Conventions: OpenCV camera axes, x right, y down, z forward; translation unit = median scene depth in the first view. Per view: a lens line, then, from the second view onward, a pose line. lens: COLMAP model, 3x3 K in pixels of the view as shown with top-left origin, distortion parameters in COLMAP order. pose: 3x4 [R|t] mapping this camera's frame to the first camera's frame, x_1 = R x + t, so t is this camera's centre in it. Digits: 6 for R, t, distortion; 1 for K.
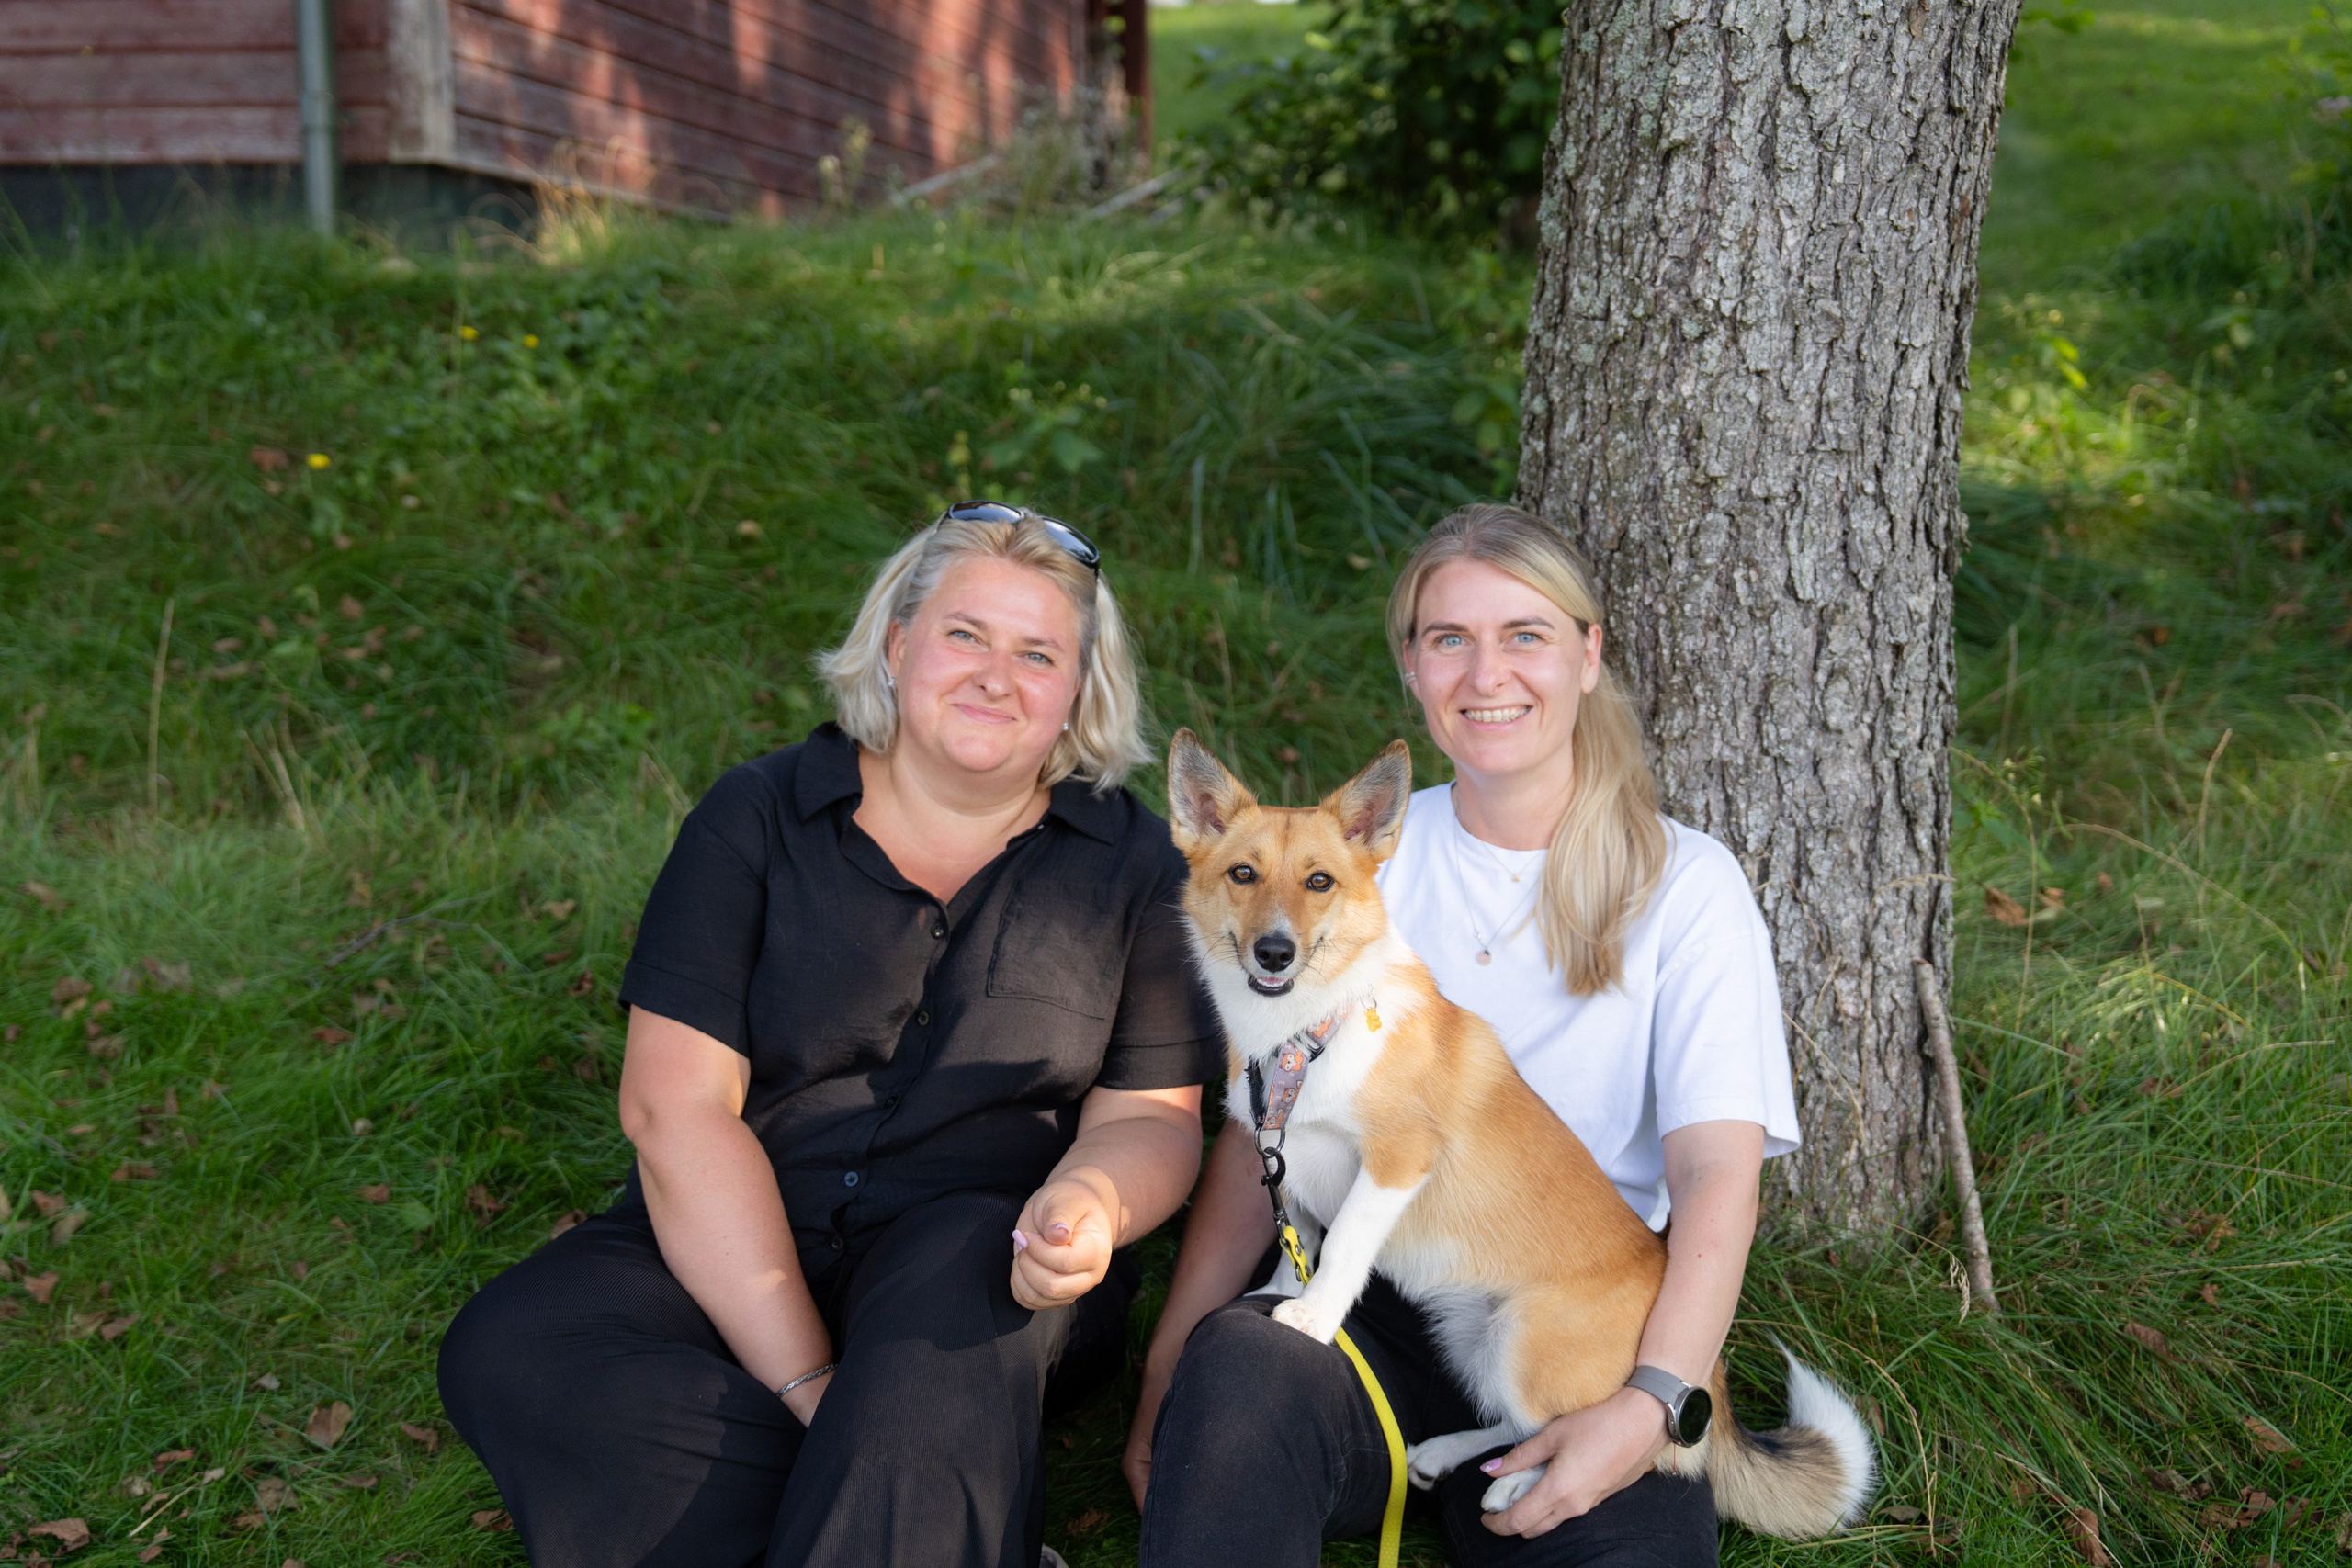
lens RADIAL K [[2507.2, 0, 1232.9], [0, 2507.2, 788.5], [0, 0, 1]] dist [0.063413, -0.003298]
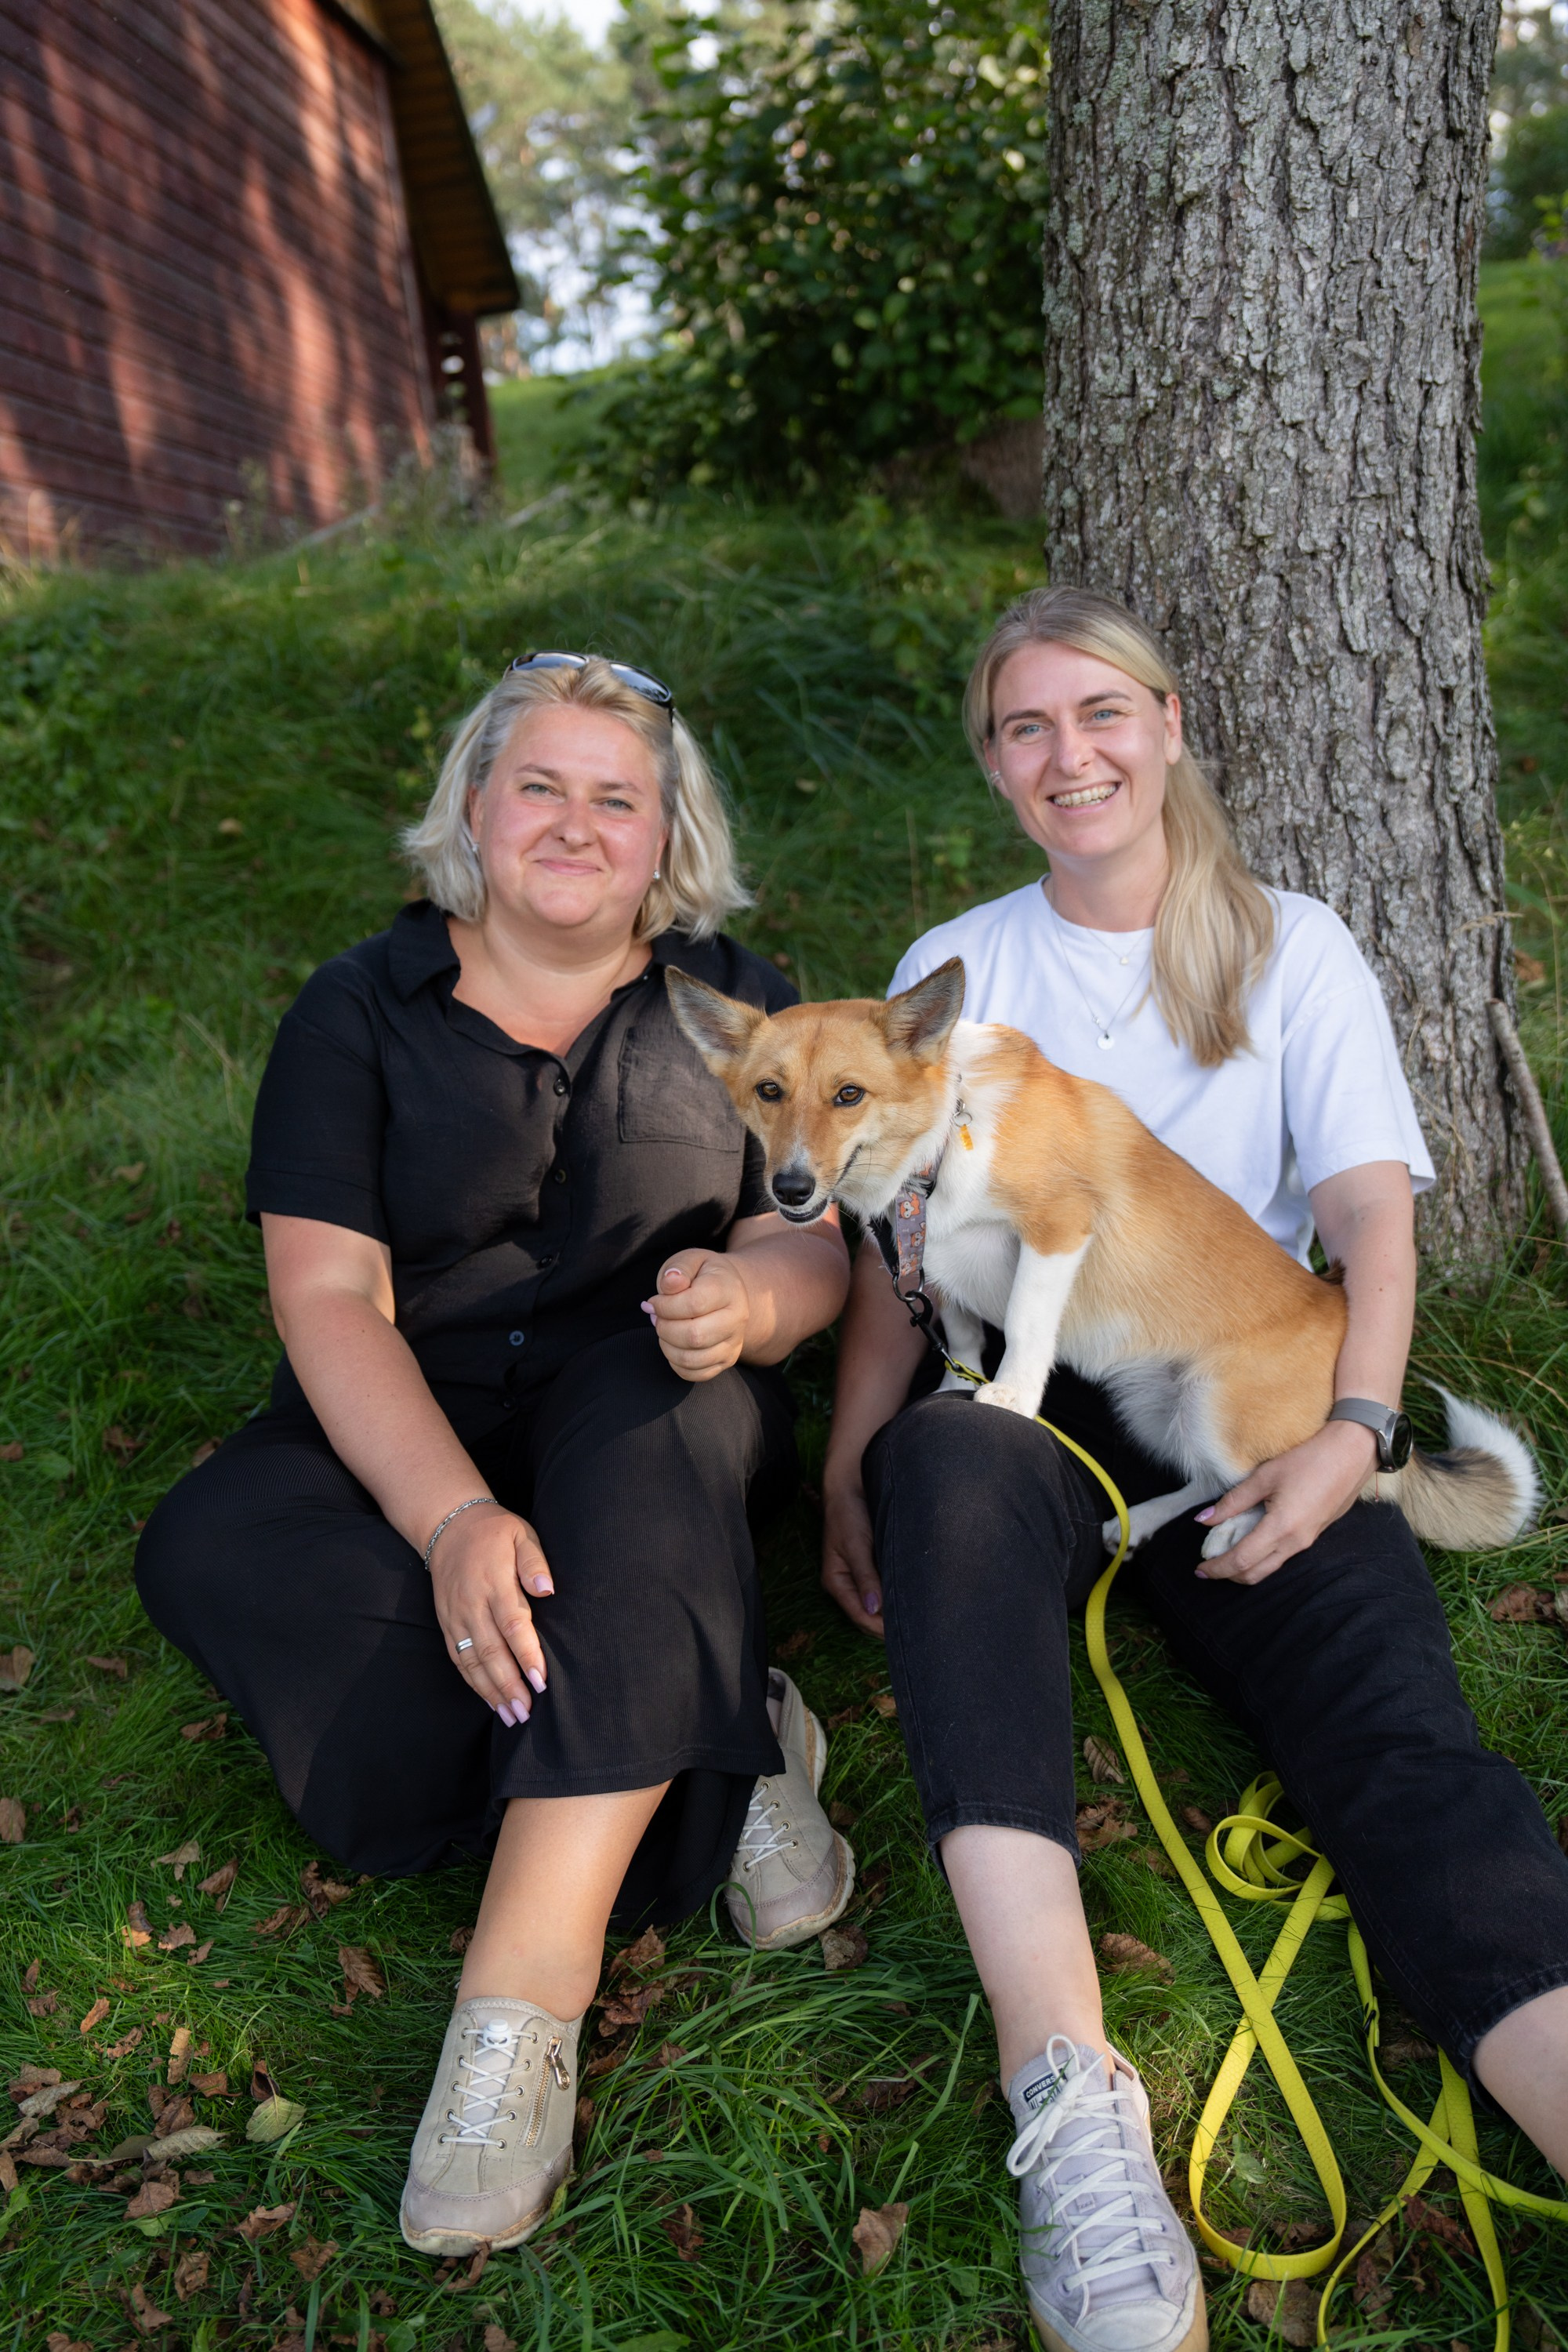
lens RADIAL K [[2200.7, 0, 812.7], [0, 2200.7, 1176.9], [0, 0, 1]] dist [-0.012246, 0.110113]
pose [[0.987356, -0.139634, 0.075041, -0.086942], [0.136197, 0.989462, 0.049150, 0.061187], [-0.081113, -0.038309, 0.995968, 0.126493]]
